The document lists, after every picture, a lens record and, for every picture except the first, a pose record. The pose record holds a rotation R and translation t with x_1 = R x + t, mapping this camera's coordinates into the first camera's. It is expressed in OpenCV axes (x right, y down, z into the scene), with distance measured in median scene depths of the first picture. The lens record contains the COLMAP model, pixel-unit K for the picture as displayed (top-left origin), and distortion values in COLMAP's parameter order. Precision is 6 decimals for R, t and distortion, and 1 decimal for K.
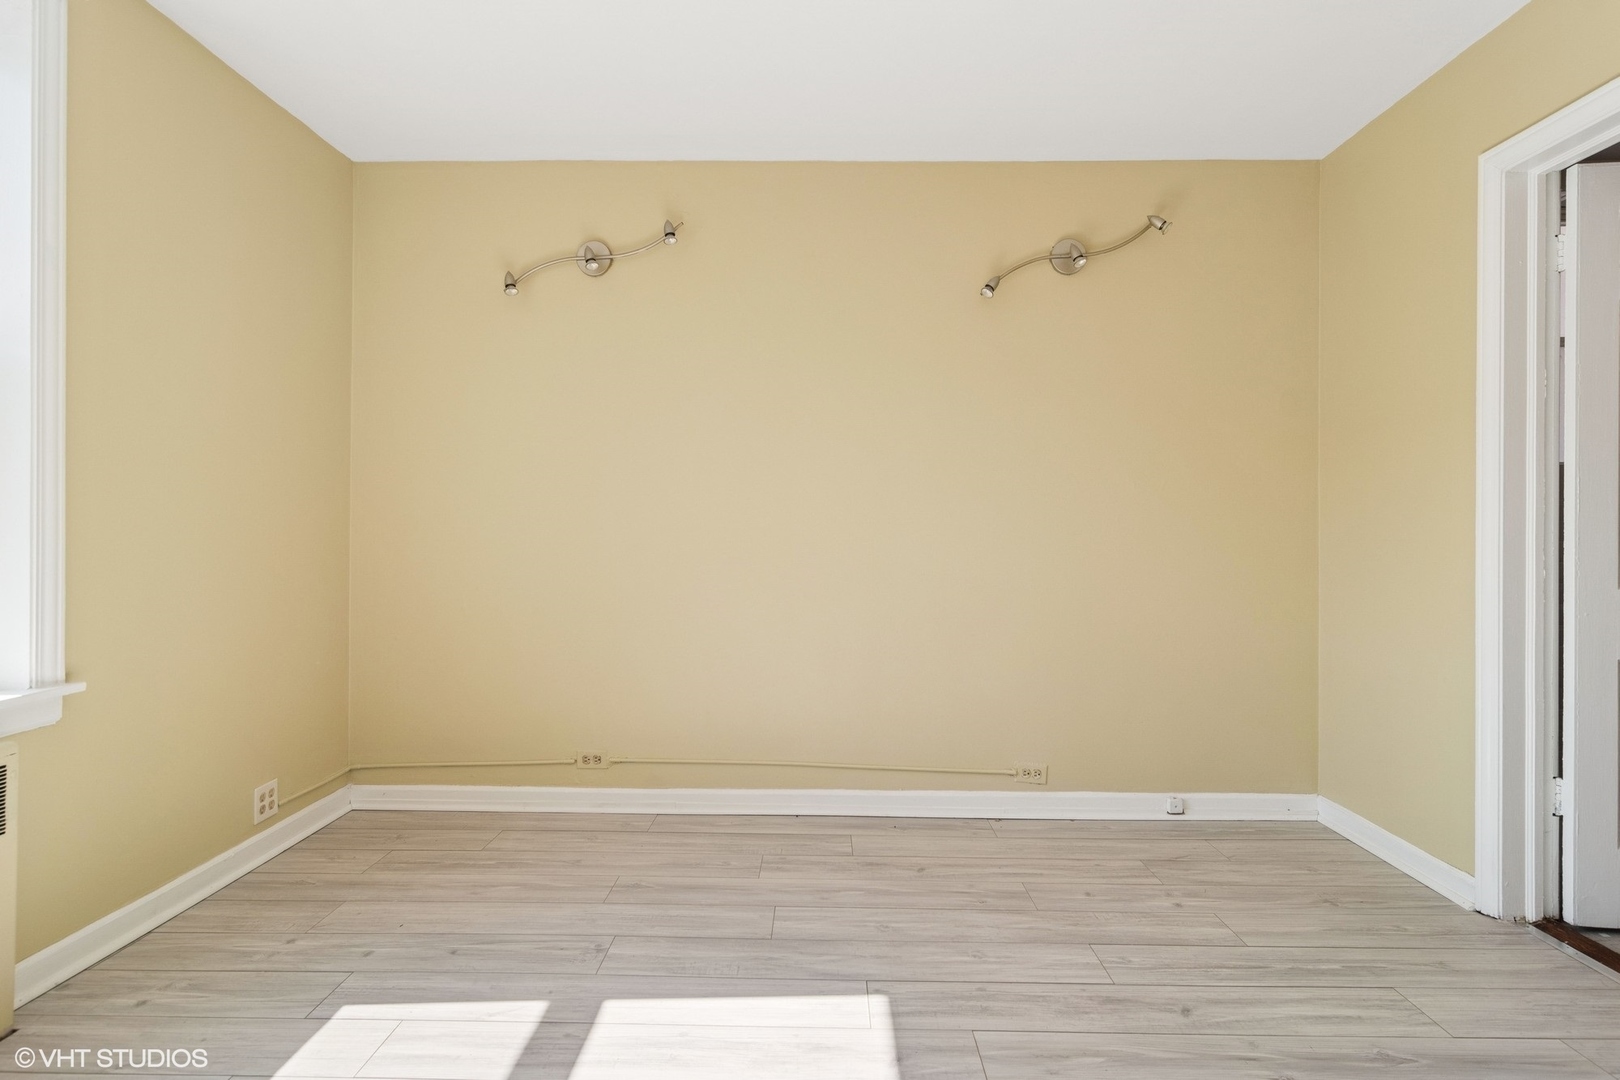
lens RADIAL K [[877.5, 0, 804.2], [0, 877.5, 533.3], [0, 0, 1]] dist [-0.000543, 0.000847]
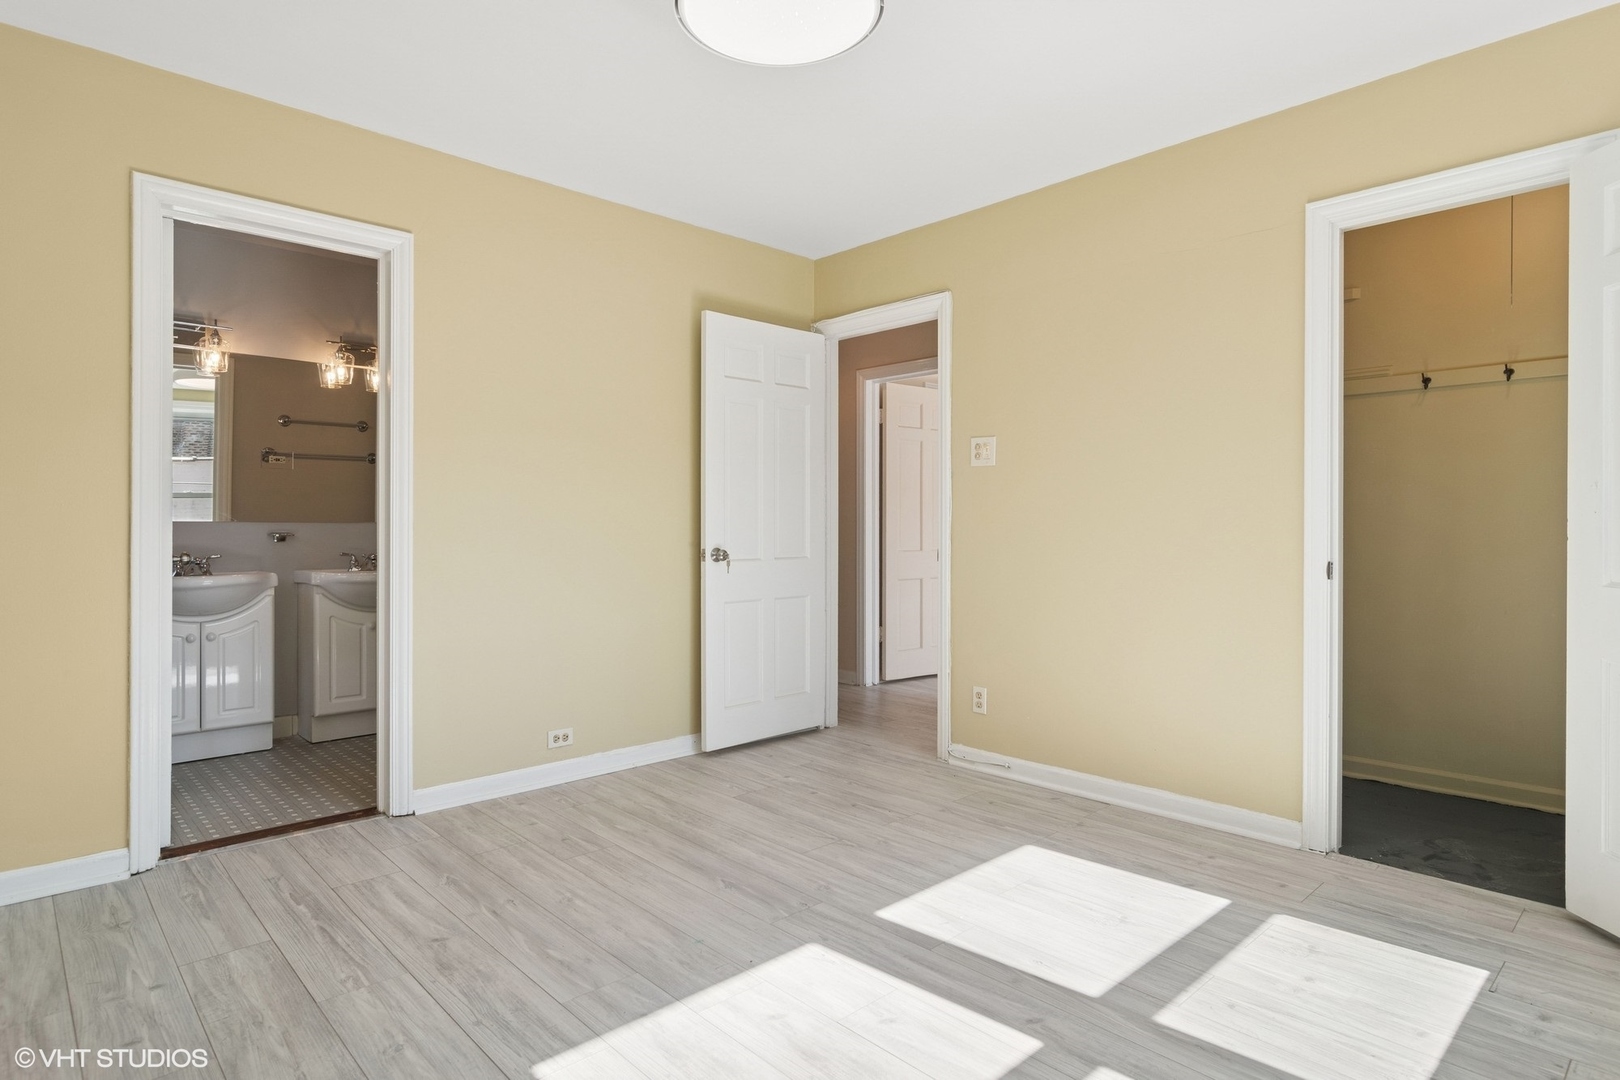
lens RADIAL K [[892.2, 0, 792.0], [0, 892.2, 556.0], [0, 0, 1]] dist [0.001216, 0.000842]
pose [[-0.690819, -0.030528, 0.722383, -0.566893], [-0.001906, 0.999182, 0.040402, -0.008341], [-0.723025, 0.026533, -0.690312, 1.142515]]
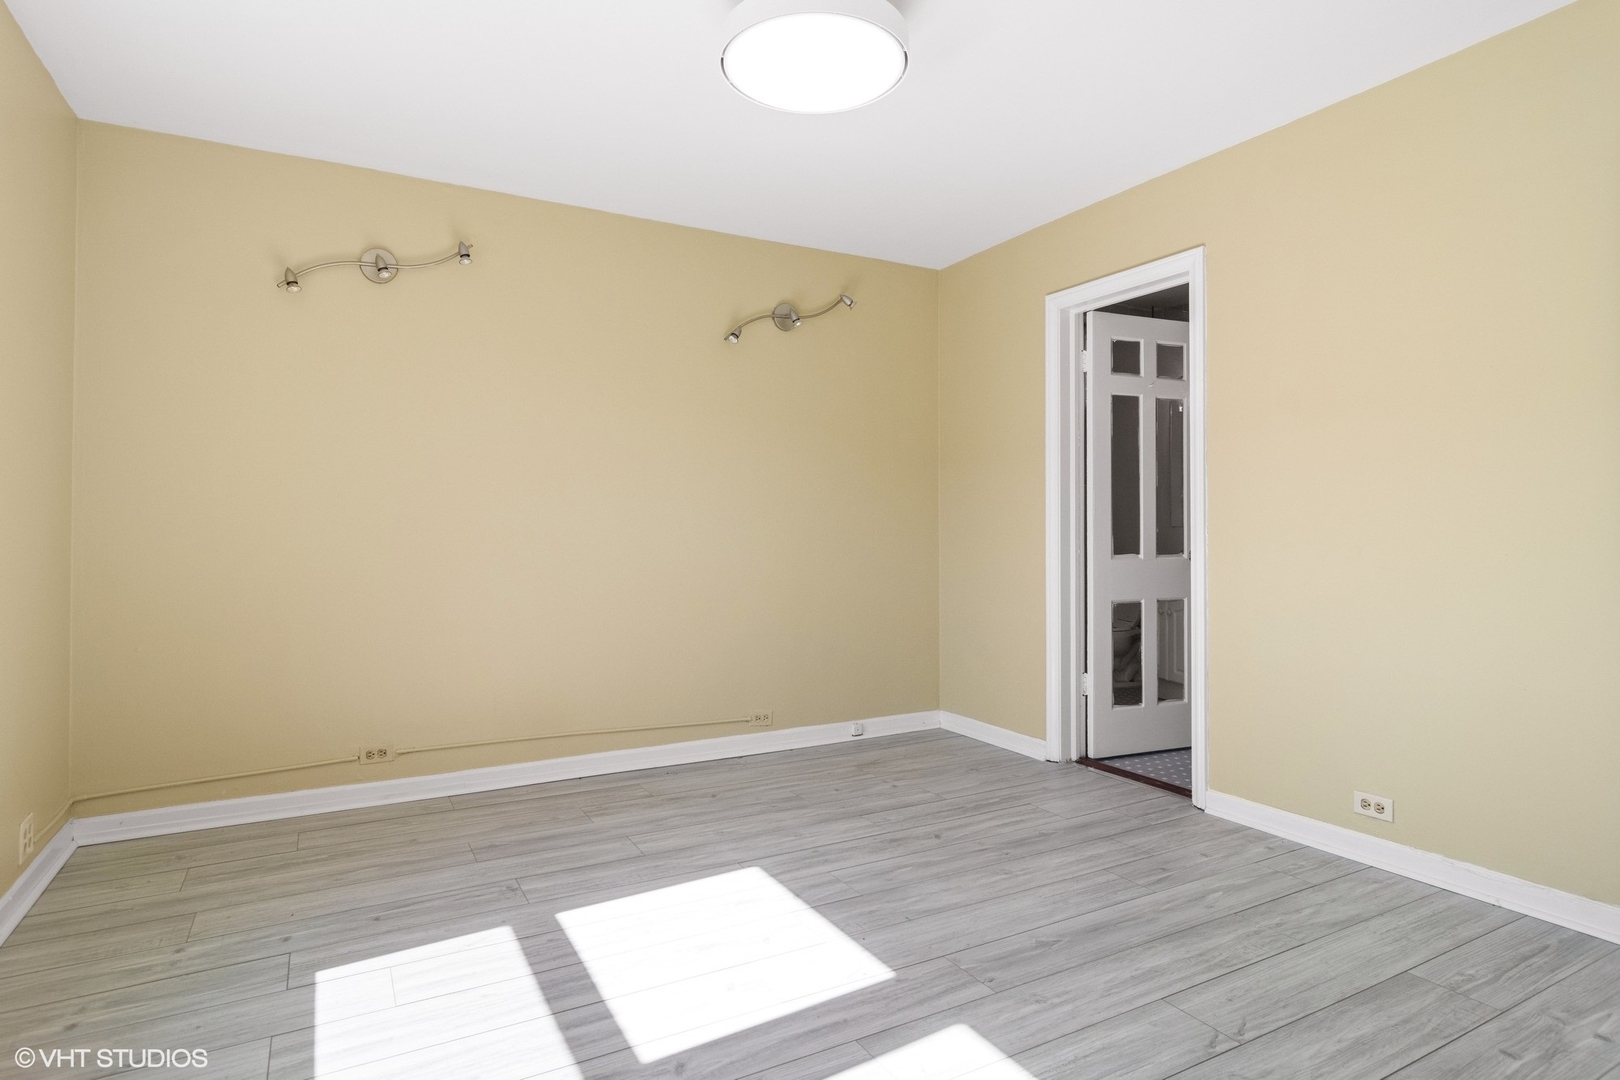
lens RADIAL K [[877.5, 0, 804.2], [0, 877.5, 533.3], [0, 0, 1]] dist [-0.000543, 0.000847]
pose [[0.867693, -0.008753, 0.497023, -0.423477], [0.006088, 0.999957, 0.006982, -0.005420], [-0.497063, -0.003033, 0.867709, -0.184487]]
